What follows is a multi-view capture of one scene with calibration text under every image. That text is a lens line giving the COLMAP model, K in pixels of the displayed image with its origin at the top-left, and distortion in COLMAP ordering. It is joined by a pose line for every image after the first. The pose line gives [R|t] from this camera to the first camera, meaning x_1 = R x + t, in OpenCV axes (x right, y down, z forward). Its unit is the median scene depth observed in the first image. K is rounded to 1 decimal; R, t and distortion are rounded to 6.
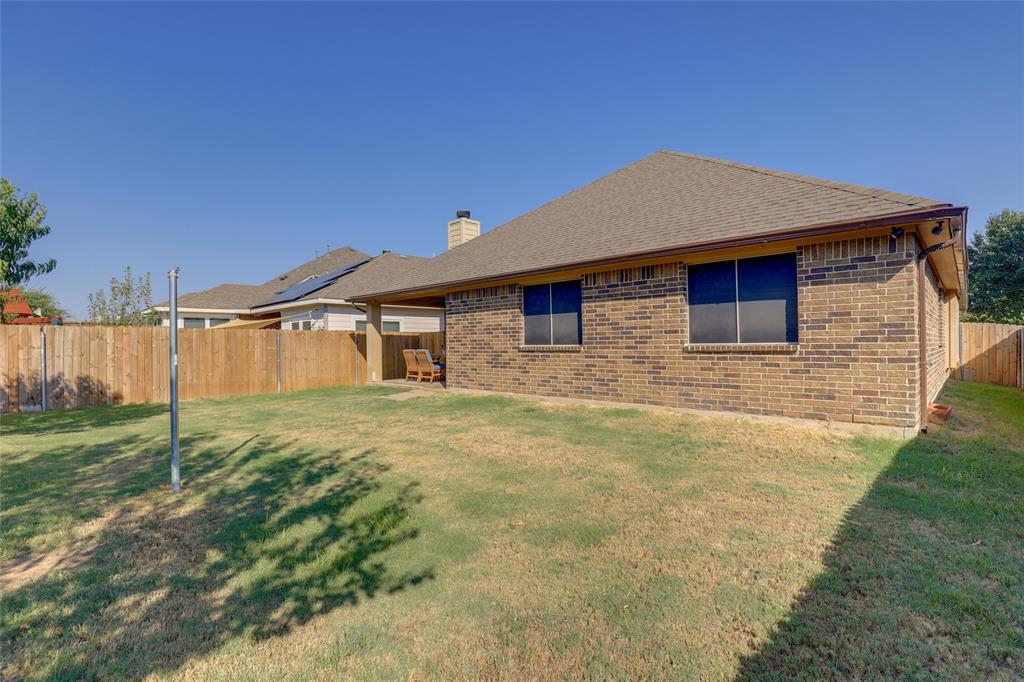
lens RADIAL K [[486.3, 0, 507.7], [0, 486.3, 342.3], [0, 0, 1]] dist [-0.026023, 0.000351]
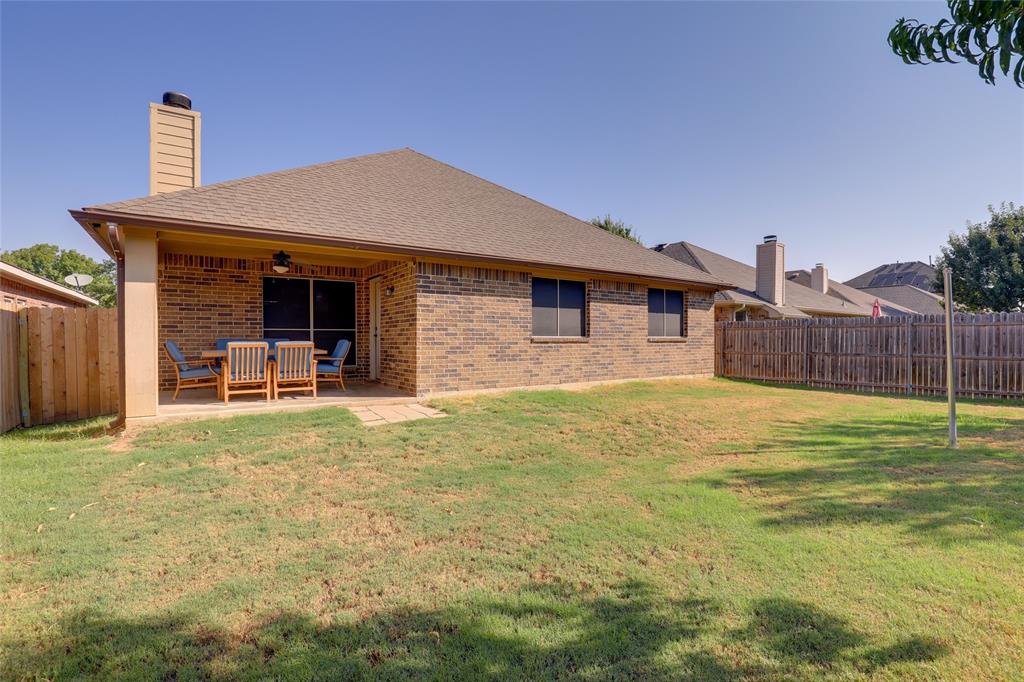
lens RADIAL K [[486.3, 0, 514.9], [0, 486.3, 341.5], [0, 0, 1]] dist [-0.026023, 0.000351]
pose [[0.160187, 0.005137, 0.987073, -0.991181], [-0.005701, 0.999975, -0.004279, 0.021944], [-0.987070, -0.004942, 0.160212, 0.917132]]
